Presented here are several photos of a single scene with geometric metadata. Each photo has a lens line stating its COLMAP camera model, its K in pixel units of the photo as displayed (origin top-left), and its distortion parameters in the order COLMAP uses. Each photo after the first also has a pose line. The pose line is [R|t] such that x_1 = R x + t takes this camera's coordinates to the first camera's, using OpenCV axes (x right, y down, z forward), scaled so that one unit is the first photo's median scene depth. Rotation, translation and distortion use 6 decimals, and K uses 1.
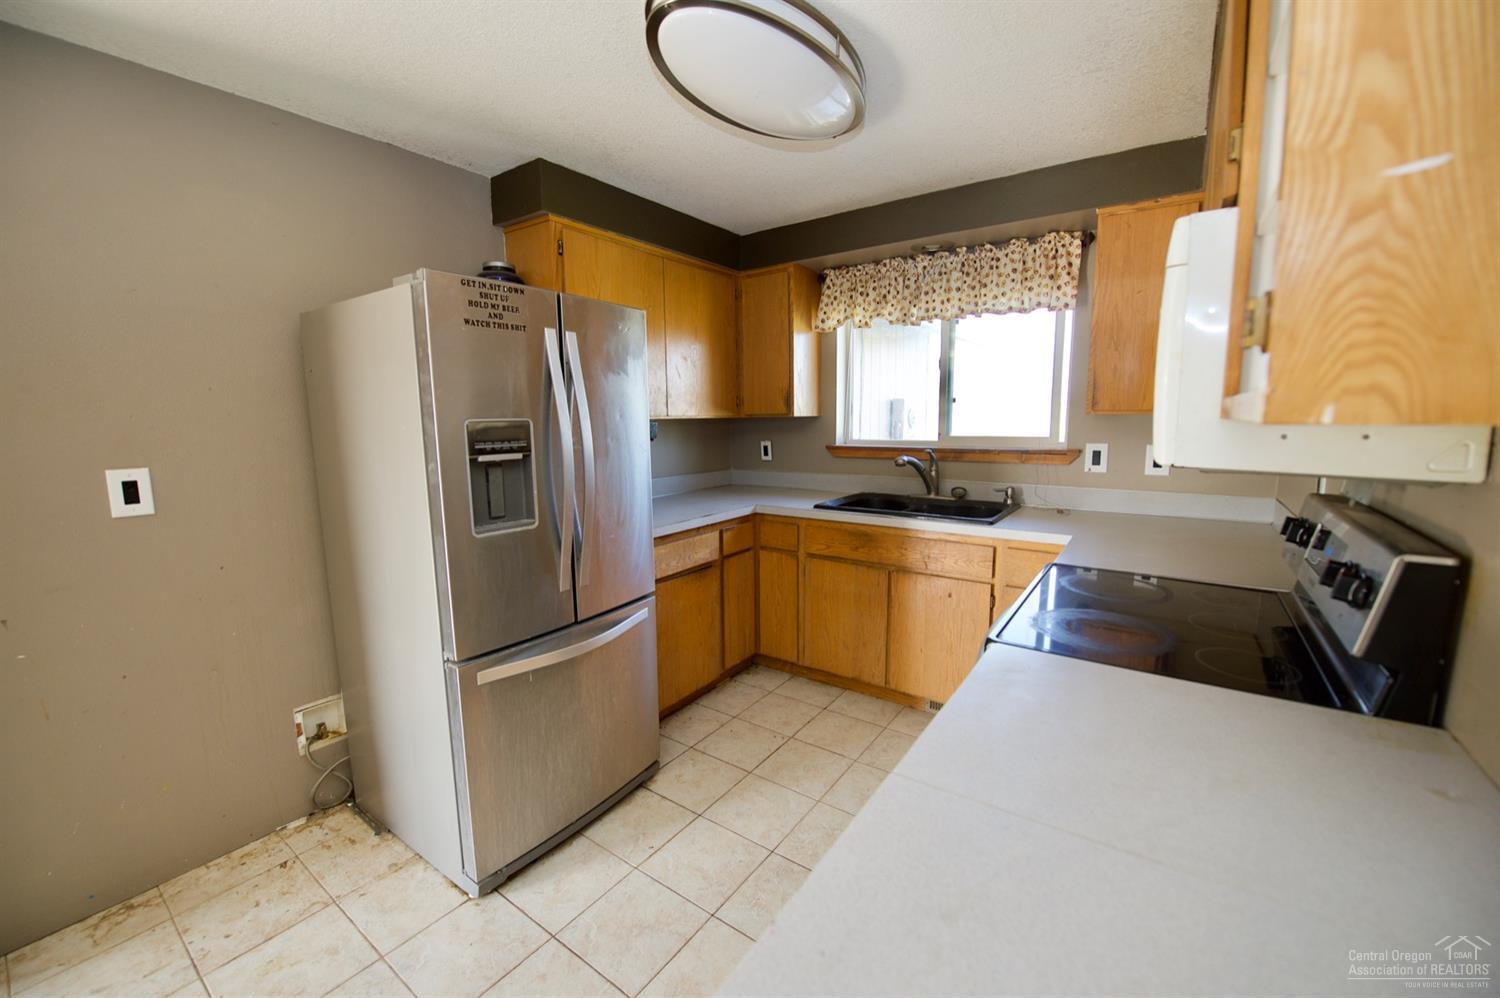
lens RADIAL K [[595.7, 0, 750.0], [0, 595.7, 499.0], [0, 0, 1]] dist [-0.007421, -0.006358]
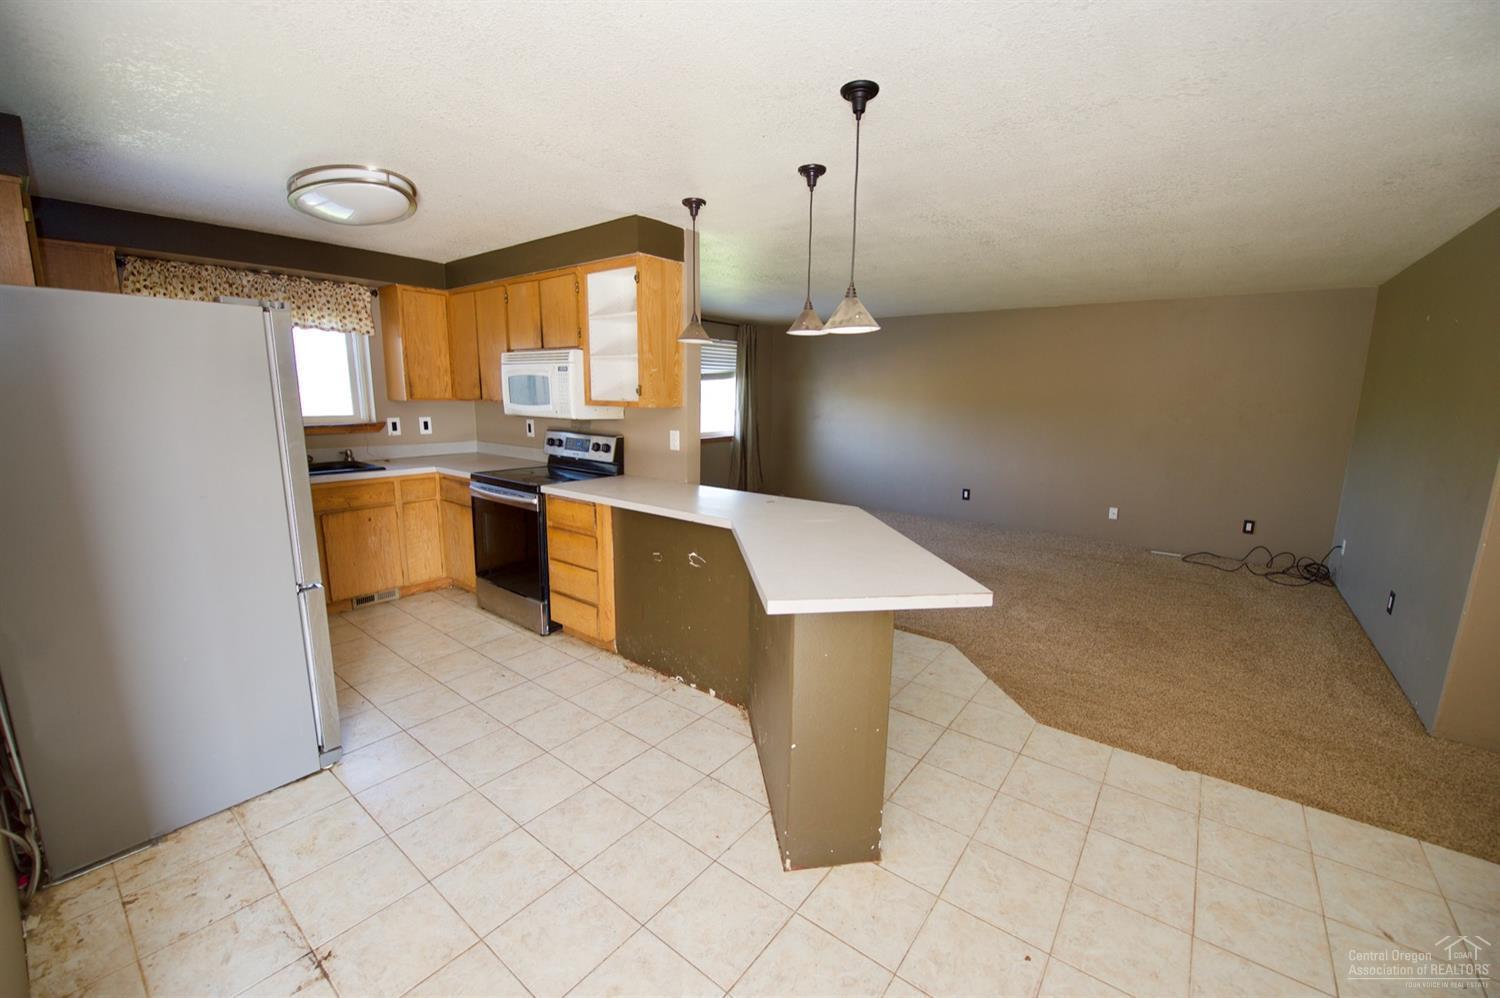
lens RADIAL K [[595.7, 0, 750.0], [0, 595.7, 499.0], [0, 0, 1]] dist [-0.007421, -0.006358]
pose [[0.039016, -0.166186, 0.985322, -0.950874], [0.126951, 0.978907, 0.160077, -0.009259], [-0.991141, 0.118842, 0.059290, -0.055520]]
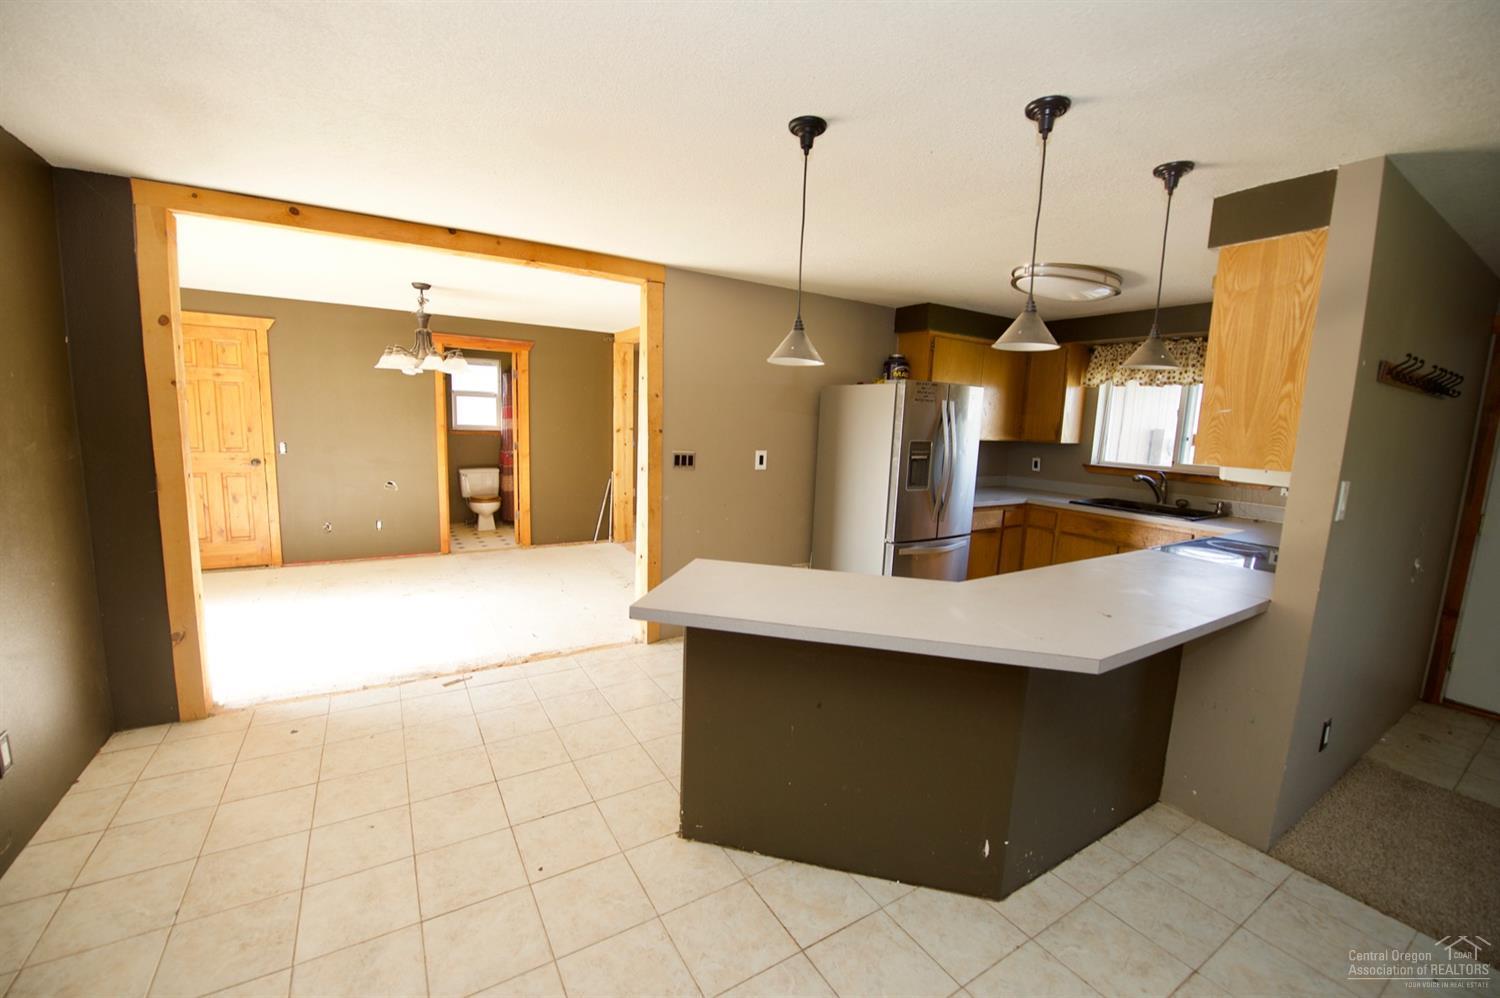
lens RADIAL K [[595.7, 0, 750.0], [0, 595.7, 499.0], [0, 0, 1]] dist [-0.007421, -0.006358]
pose [[0.921330, 0.099133, -0.375931, -0.078087], [-0.102170, 0.994696, 0.011905, 0.070927], [0.375117, 0.027441, 0.926571, -0.746842]]
